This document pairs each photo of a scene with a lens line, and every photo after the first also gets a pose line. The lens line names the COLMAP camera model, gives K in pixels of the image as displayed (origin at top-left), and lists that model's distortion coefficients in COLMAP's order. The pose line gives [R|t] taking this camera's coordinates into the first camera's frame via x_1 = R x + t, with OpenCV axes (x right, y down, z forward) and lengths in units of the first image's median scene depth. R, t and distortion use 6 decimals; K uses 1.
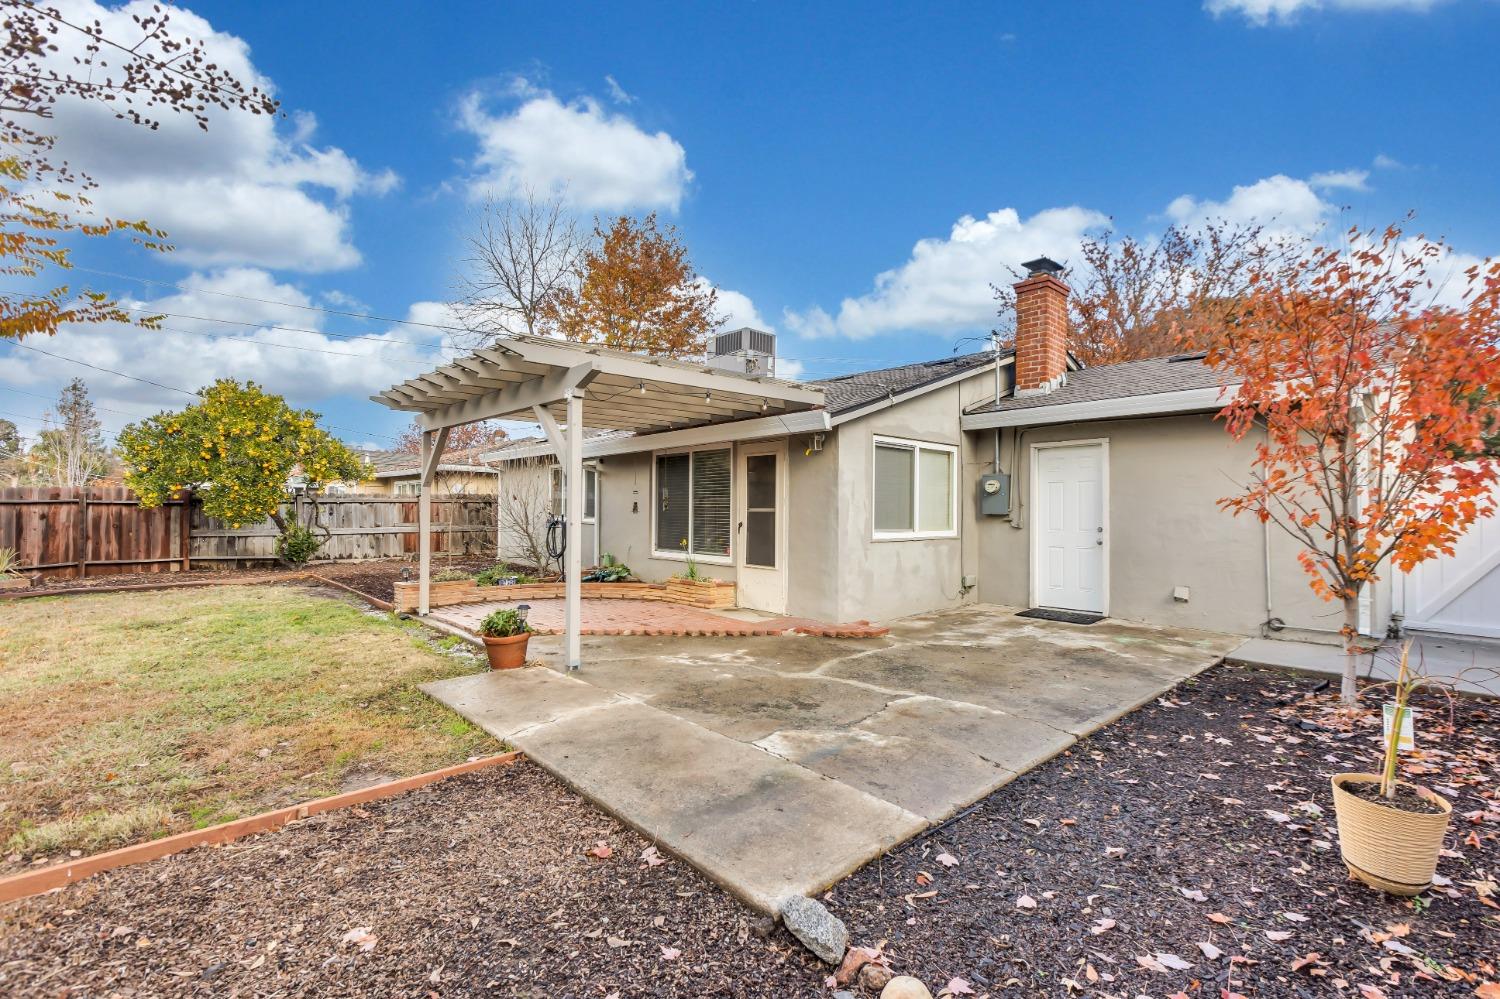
lens RADIAL K [[667.5, 0, 754.5], [0, 667.5, 498.3], [0, 0, 1]] dist [-0.002462, -0.000110]
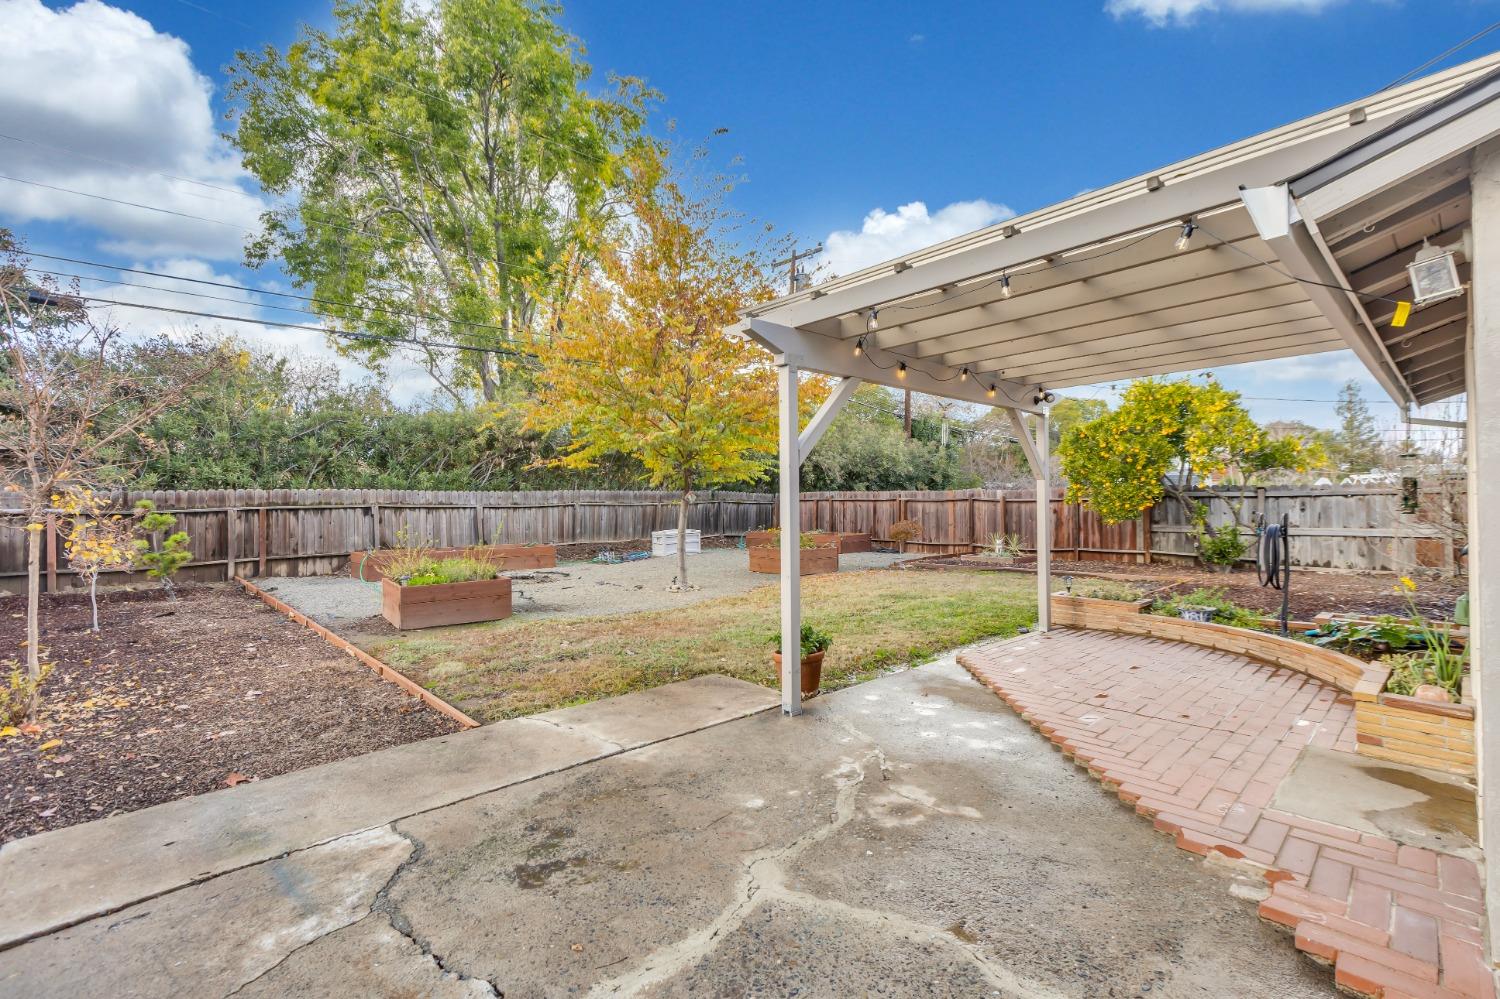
lens RADIAL K [[667.5, 0, 757.7], [0, 667.5, 500.1], [0, 0, 1]] dist [-0.002462, -0.000110]
pose [[-0.002157, -0.010325, -0.999944, 0.209351], [0.022854, 0.999685, -0.010372, 0.005791], [0.999736, -0.022875, -0.001921, 0.400461]]
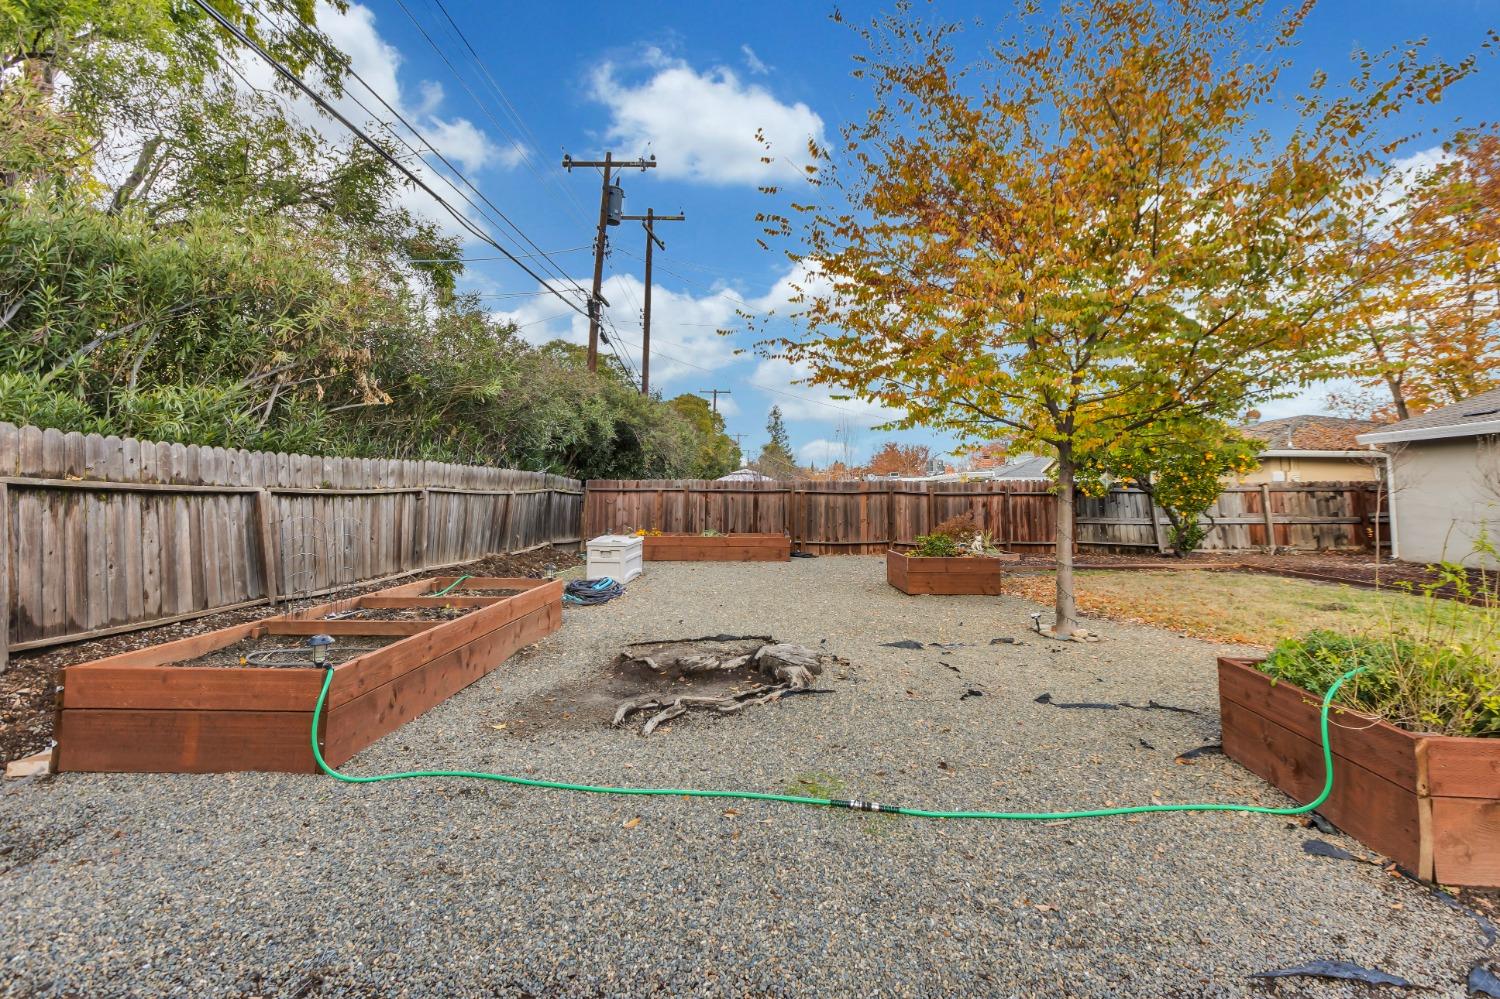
lens RADIAL K [[681.8, 0, 752.8], [0, 681.8, 494.6], [0, 0, 1]] dist [-0.000971, -0.000062]
pose [[0.712911, -0.007962, -0.701210, -0.439710], [0.012998, 0.999914, 0.001862, -0.000667], [0.701135, -0.010442, 0.712953, -0.225003]]
